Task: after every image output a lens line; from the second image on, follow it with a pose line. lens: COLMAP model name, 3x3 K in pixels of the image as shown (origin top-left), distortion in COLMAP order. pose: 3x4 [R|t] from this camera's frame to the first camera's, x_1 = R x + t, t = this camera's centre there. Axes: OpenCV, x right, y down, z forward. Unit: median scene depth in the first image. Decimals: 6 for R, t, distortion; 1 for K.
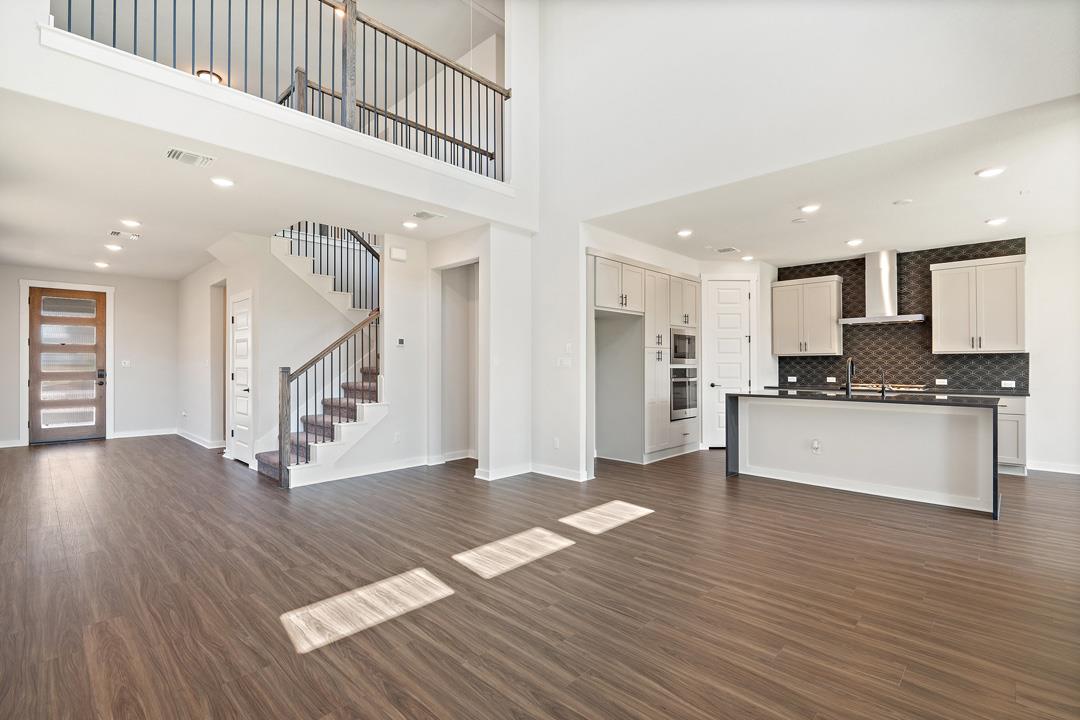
lens RADIAL K [[497.0, 0, 540.1], [0, 497.0, 360.7], [0, 0, 1]] dist [0.002238, -0.006010]
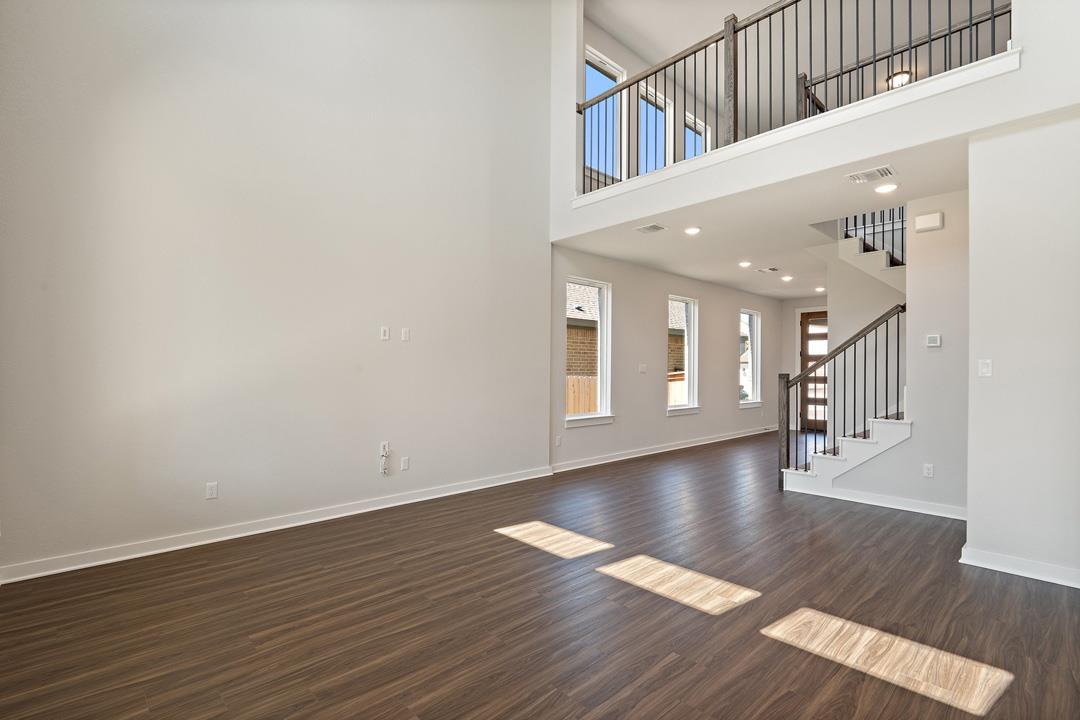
lens RADIAL K [[501.1, 0, 540.7], [0, 501.1, 368.4], [0, 0, 1]] dist [0.000552, -0.000450]
pose [[-0.046361, -0.001807, -0.998923, 0.455042], [0.003296, 0.999993, -0.001962, 0.002232], [0.998919, -0.003383, -0.046354, 0.433209]]
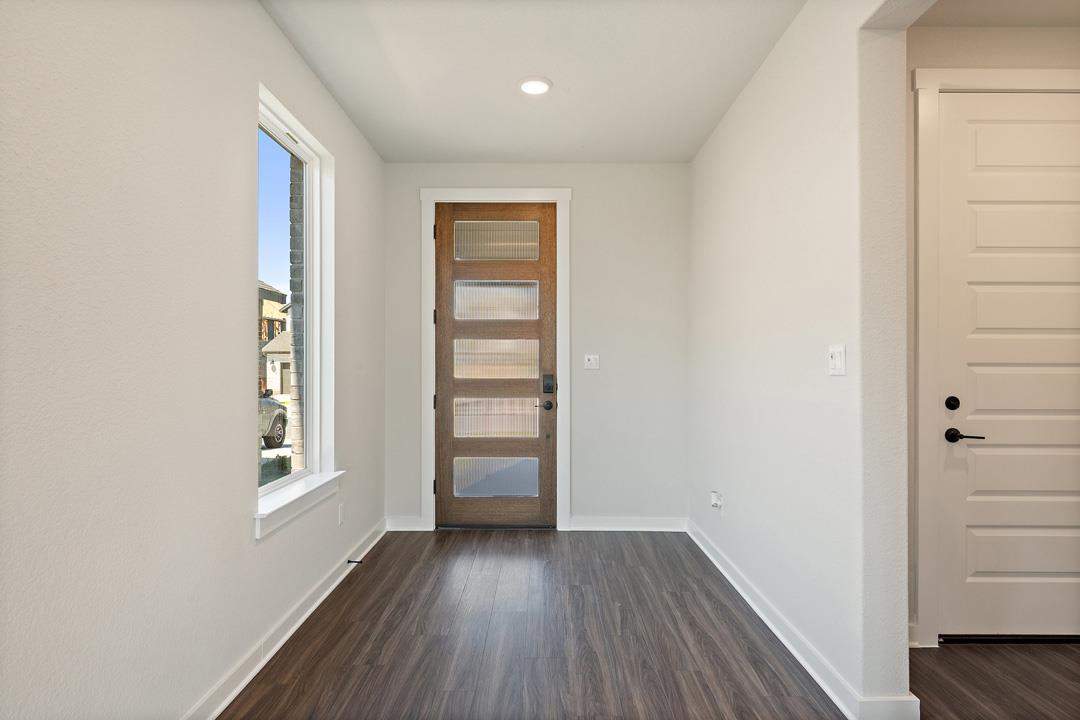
lens RADIAL K [[550.3, 0, 540.0], [0, 550.3, 360.0], [0, 0, 1]] dist [0.000666, 0.000036]
pose [[0.694078, -0.009414, -0.719838, -0.705182], [0.004392, 0.999951, -0.008842, 0.011955], [0.719886, 0.002975, 0.694086, 0.860443]]
